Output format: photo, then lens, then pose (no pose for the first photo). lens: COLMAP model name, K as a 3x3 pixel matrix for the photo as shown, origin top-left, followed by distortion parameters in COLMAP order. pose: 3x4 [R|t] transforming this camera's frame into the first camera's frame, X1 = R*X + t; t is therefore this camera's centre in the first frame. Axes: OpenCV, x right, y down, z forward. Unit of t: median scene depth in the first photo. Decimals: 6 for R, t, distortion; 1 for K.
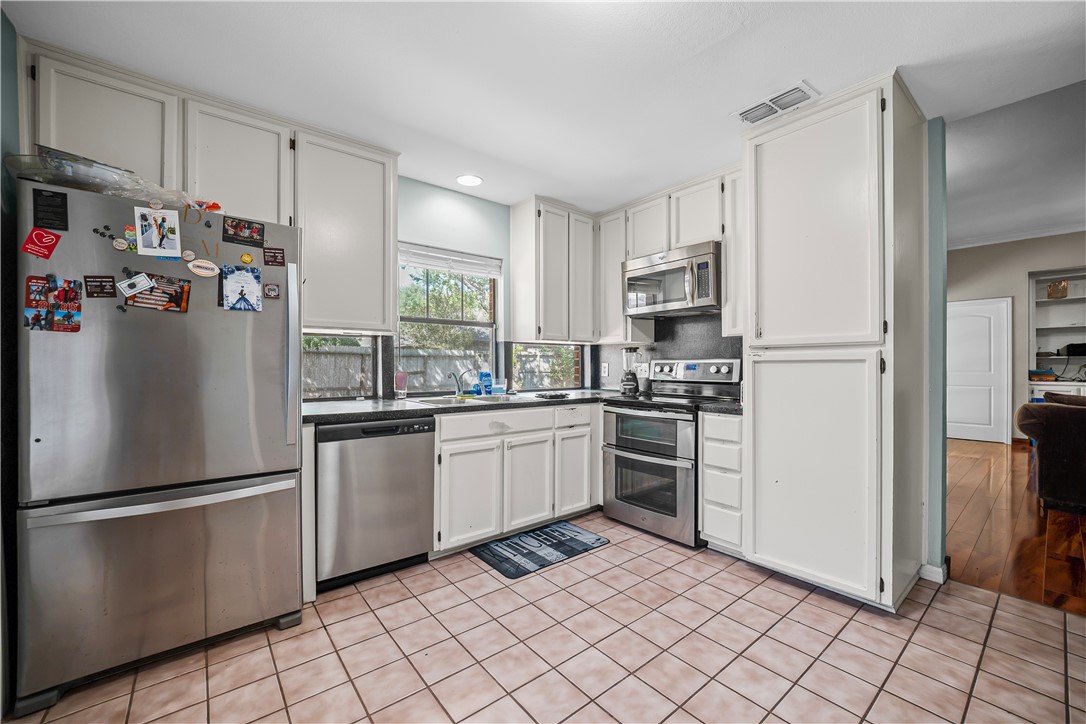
lens RADIAL K [[439.3, 0, 543.6], [0, 439.3, 364.8], [0, 0, 1]] dist [-0.021270, 0.003466]
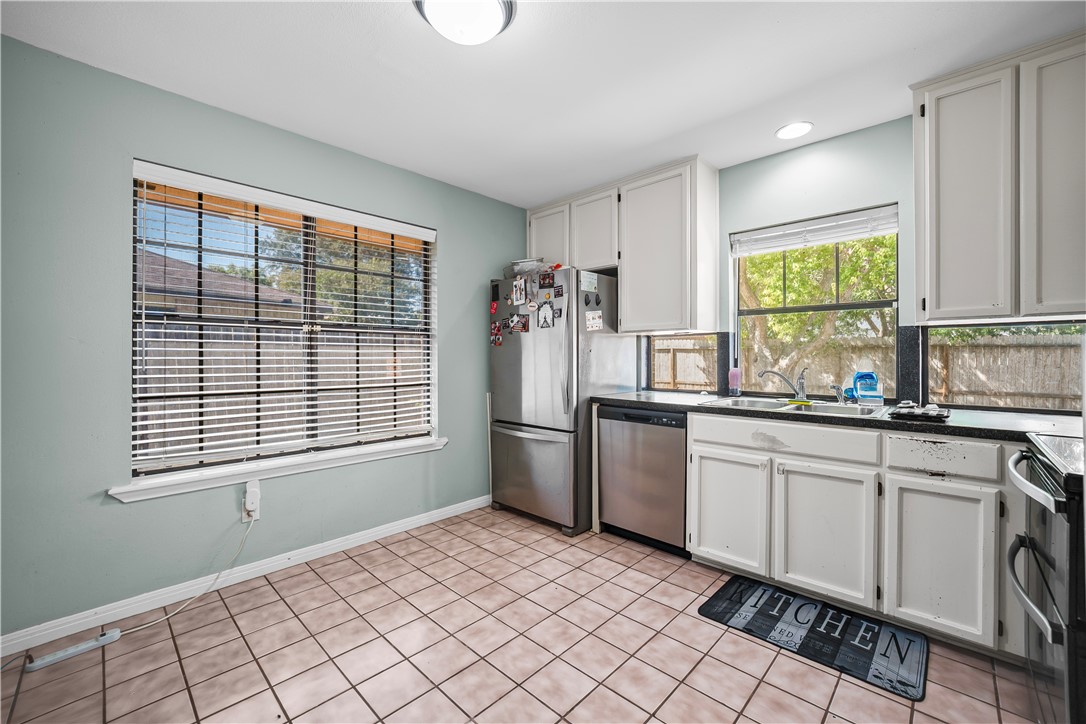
lens RADIAL K [[439.3, 0, 541.5], [0, 439.3, 357.4], [0, 0, 1]] dist [-0.021270, 0.003466]
pose [[0.116819, -0.004440, -0.993143, 0.562448], [-0.004313, 0.999978, -0.004978, -0.001992], [0.993144, 0.004865, 0.116797, 0.453374]]
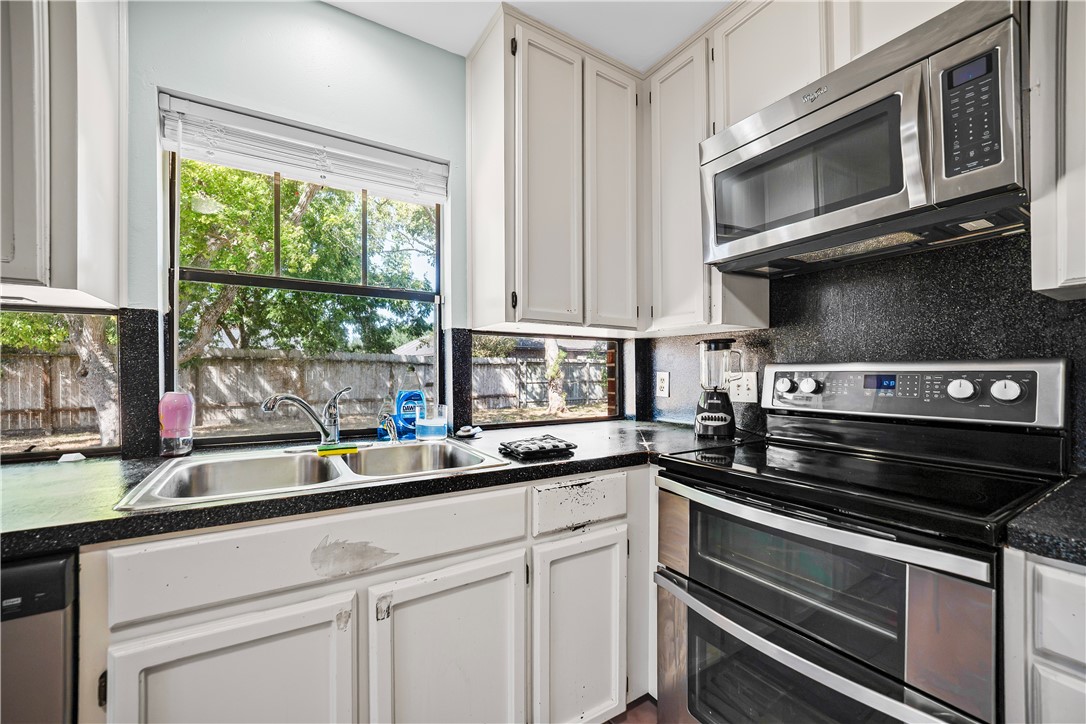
lens RADIAL K [[439.3, 0, 548.2], [0, 439.3, 371.4], [0, 0, 1]] dist [-0.021270, 0.003466]
pose [[0.992751, -0.001650, -0.120182, 0.087151], [0.001121, 0.999989, -0.004473, -0.003418], [0.120188, 0.004306, 0.992742, 0.603642]]
